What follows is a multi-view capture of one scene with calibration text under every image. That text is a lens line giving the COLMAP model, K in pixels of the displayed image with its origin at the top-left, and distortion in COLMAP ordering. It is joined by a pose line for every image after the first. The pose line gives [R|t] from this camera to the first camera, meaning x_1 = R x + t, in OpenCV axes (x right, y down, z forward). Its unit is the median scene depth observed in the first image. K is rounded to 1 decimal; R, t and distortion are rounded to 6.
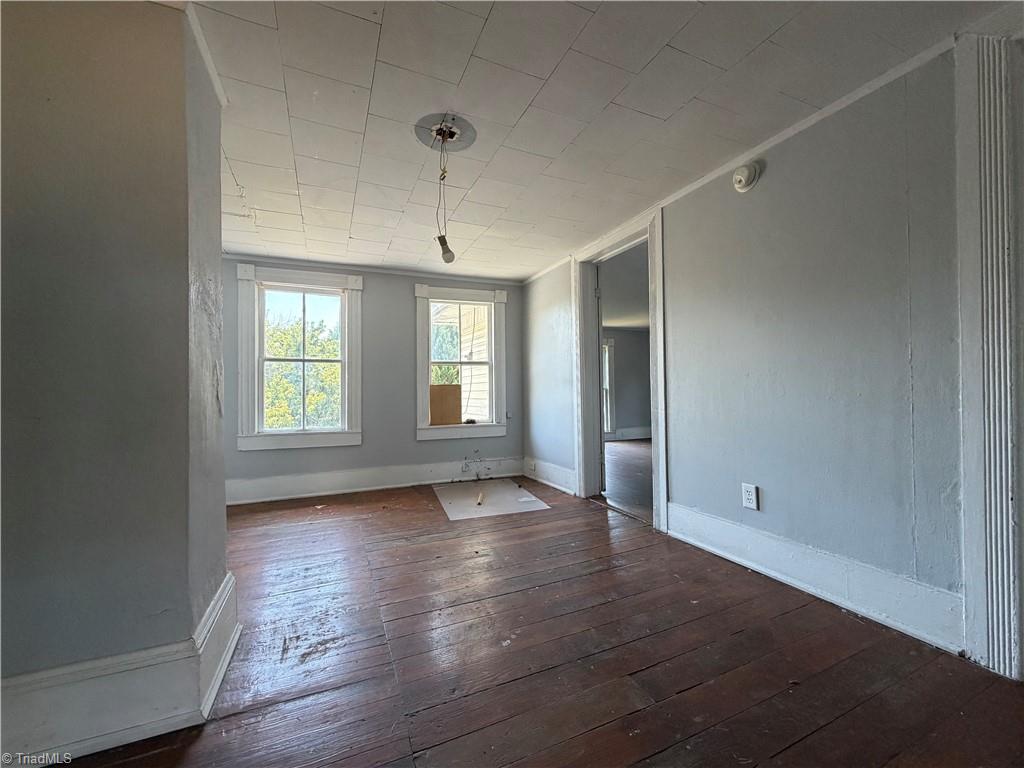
lens RADIAL K [[410.9, 0, 512.0], [0, 410.9, 384.0], [0, 0, 1]] dist [0.000355, 0.000136]
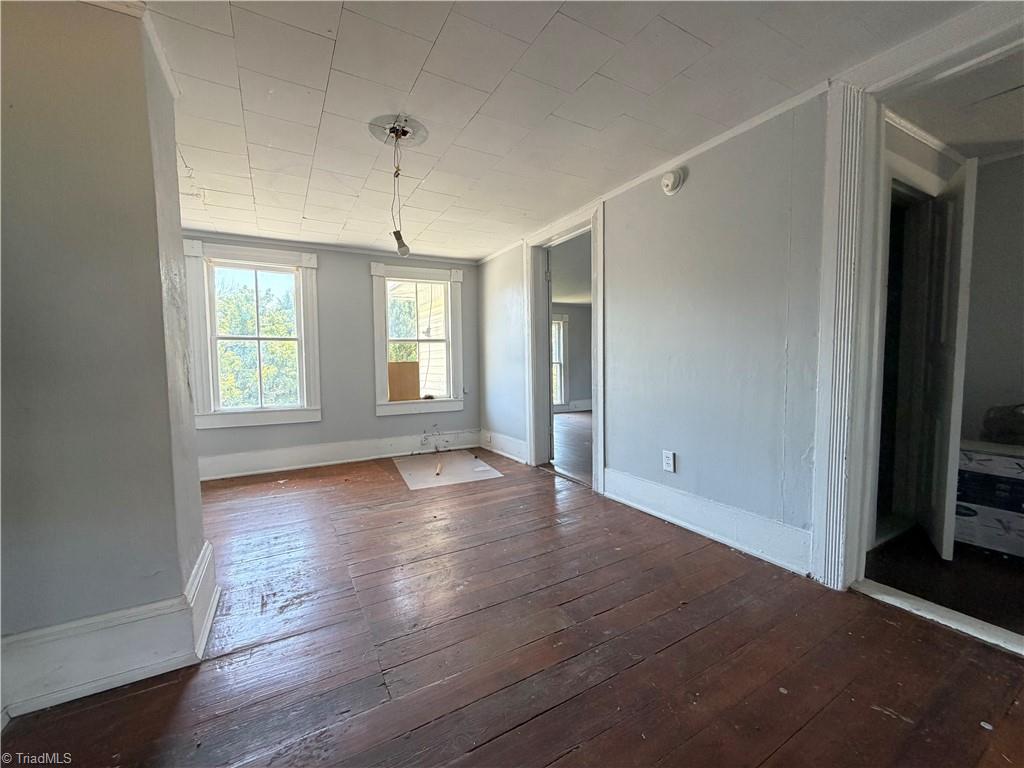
lens RADIAL K [[410.9, 0, 512.0], [0, 410.9, 384.0], [0, 0, 1]] dist [0.000355, 0.000136]
pose [[0.995367, -0.007574, 0.095853, 0.019471], [0.000848, 0.997545, 0.070022, -0.029157], [-0.096148, -0.069616, 0.992930, -0.107523]]
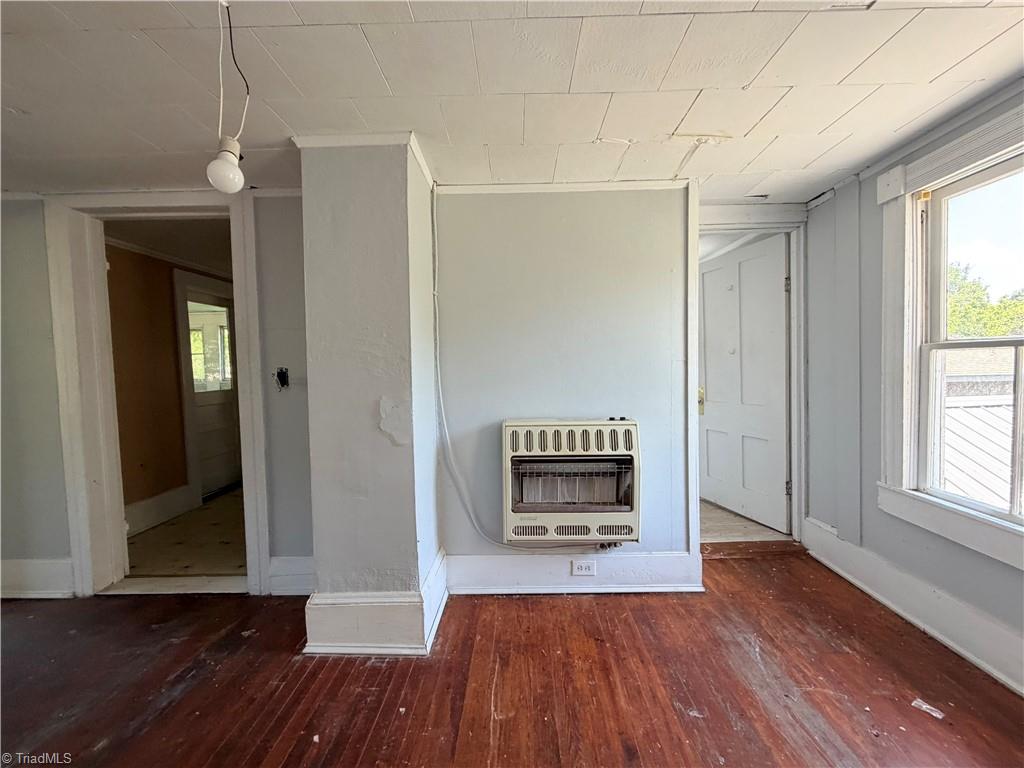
lens RADIAL K [[410.9, 0, 512.0], [0, 410.9, 384.0], [0, 0, 1]] dist [0.000355, 0.000136]
pose [[-0.426148, 0.056066, -0.902914, 0.096852], [0.030124, 0.998404, 0.047778, -0.088522], [0.904152, -0.006839, -0.427157, 1.253476]]
